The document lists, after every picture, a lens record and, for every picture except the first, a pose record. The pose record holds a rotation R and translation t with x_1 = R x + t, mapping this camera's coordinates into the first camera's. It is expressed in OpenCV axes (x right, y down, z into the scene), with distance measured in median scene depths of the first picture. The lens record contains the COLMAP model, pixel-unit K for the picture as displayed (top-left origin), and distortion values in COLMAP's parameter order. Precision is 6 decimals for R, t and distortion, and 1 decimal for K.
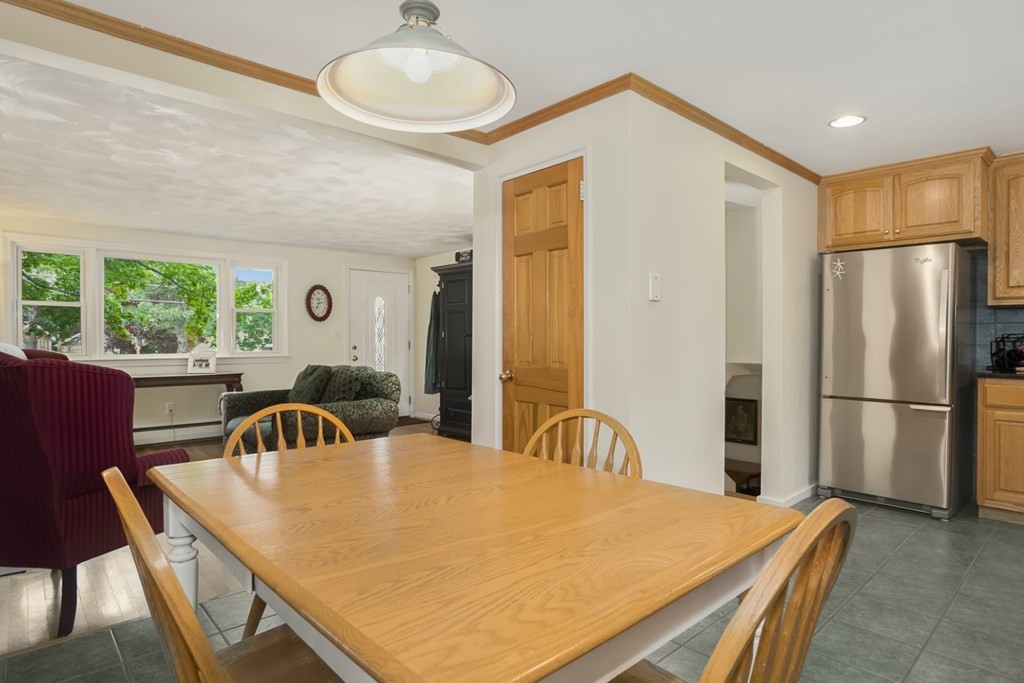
lens RADIAL K [[554.9, 0, 509.9], [0, 554.9, 341.6], [0, 0, 1]] dist [0.001034, 0.000527]
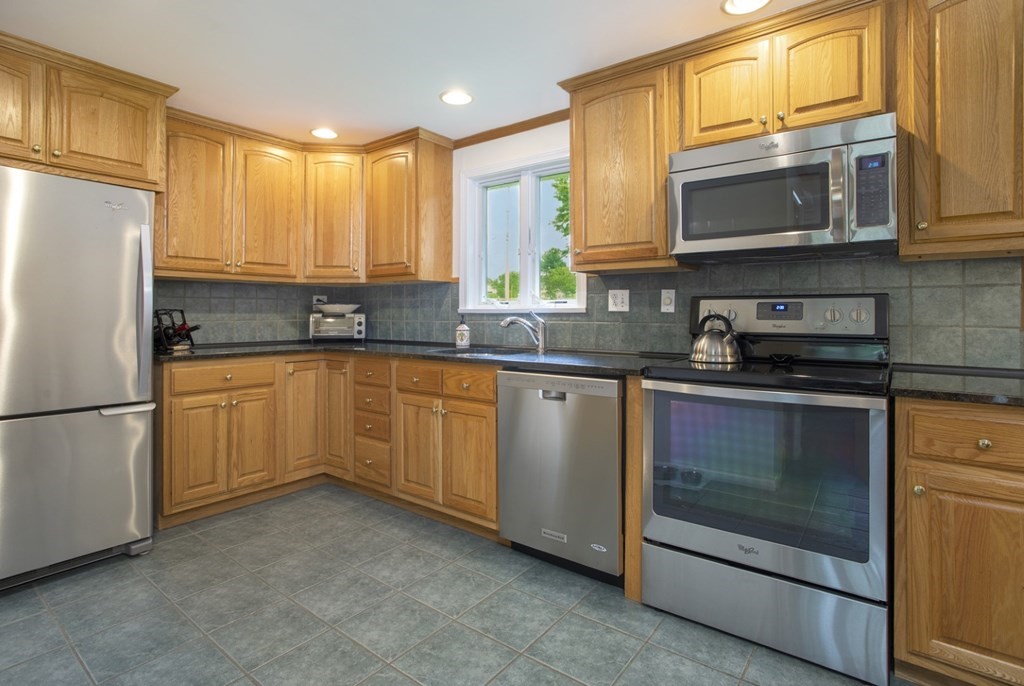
lens RADIAL K [[519.0, 0, 495.5], [0, 519.0, 306.2], [0, 0, 1]] dist [-0.026021, 0.010969]
pose [[-0.158577, 0.014544, 0.987239, 0.005513], [0.011915, 0.999847, -0.012815, -0.000793], [-0.987275, 0.009731, -0.158726, 0.342869]]
